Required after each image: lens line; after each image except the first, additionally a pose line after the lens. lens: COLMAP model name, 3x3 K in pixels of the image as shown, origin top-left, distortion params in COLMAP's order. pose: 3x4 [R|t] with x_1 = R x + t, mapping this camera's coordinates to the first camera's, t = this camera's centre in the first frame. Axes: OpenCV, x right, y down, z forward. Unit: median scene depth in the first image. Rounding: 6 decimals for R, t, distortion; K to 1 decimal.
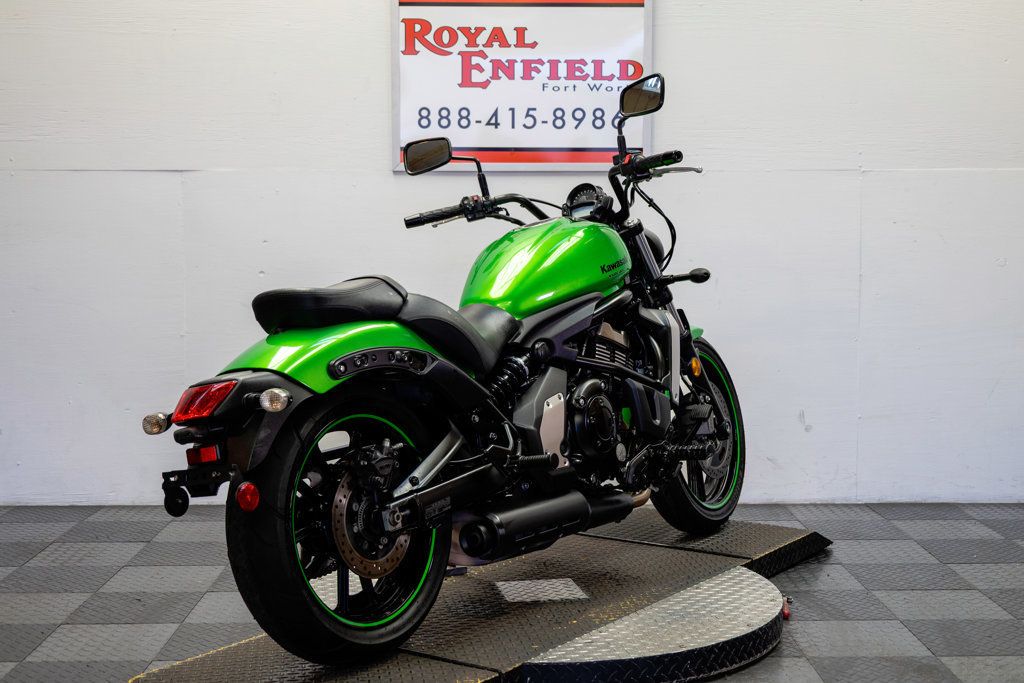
lens RADIAL K [[1447.8, 0, 512.0], [0, 1447.8, 341.5], [0, 0, 1]] dist [0.049615, -0.094933]
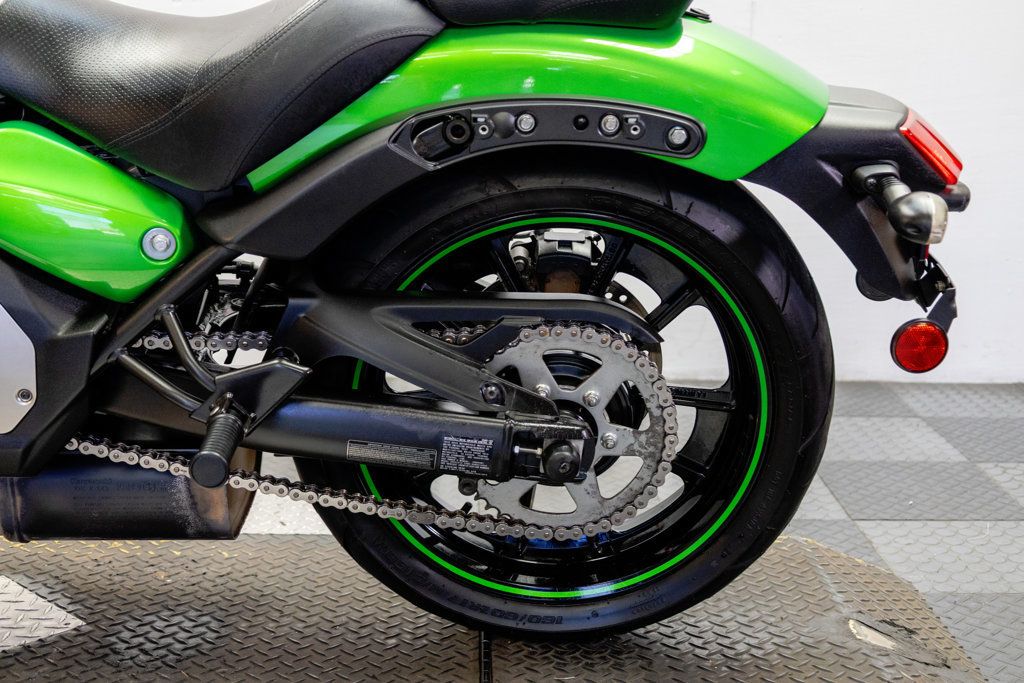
lens RADIAL K [[1448.5, 0, 512.0], [0, 1448.5, 341.5], [0, 0, 1]] dist [0.024314, 0.000417]
pose [[0.999515, 0.015960, 0.026726, 0.130129], [-0.019521, 0.990132, 0.138770, 0.011475], [-0.024248, -0.139224, 0.989964, 0.402272]]
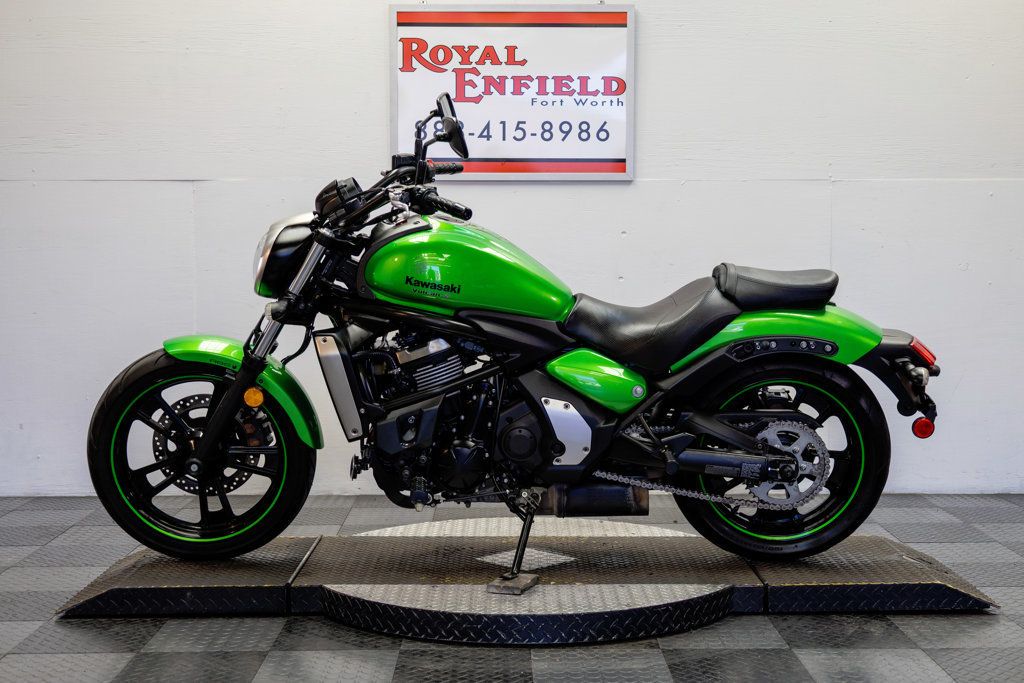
lens RADIAL K [[1450.7, 0, 510.1], [0, 1450.7, 345.3], [0, 0, 1]] dist [0.011062, 0.045970]
pose [[0.999995, 0.000018, -0.003181, 0.008635], [-0.000071, 0.999862, -0.016633, 0.021167], [0.003180, 0.016633, 0.999857, -0.063107]]
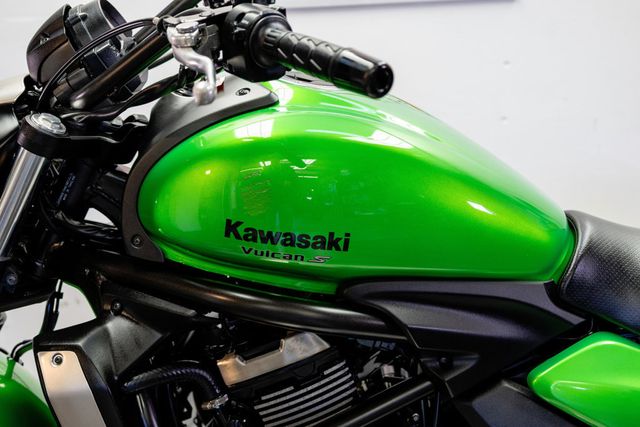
lens RADIAL K [[908.4, 0, 321.4], [0, 908.4, 213.9], [0, 0, 1]] dist [0.020815, 0.051545]
pose [[0.998937, -0.045142, -0.009340, -0.022246], [0.045766, 0.995460, 0.083459, -0.041566], [0.005530, -0.083798, 0.996467, 0.456045]]
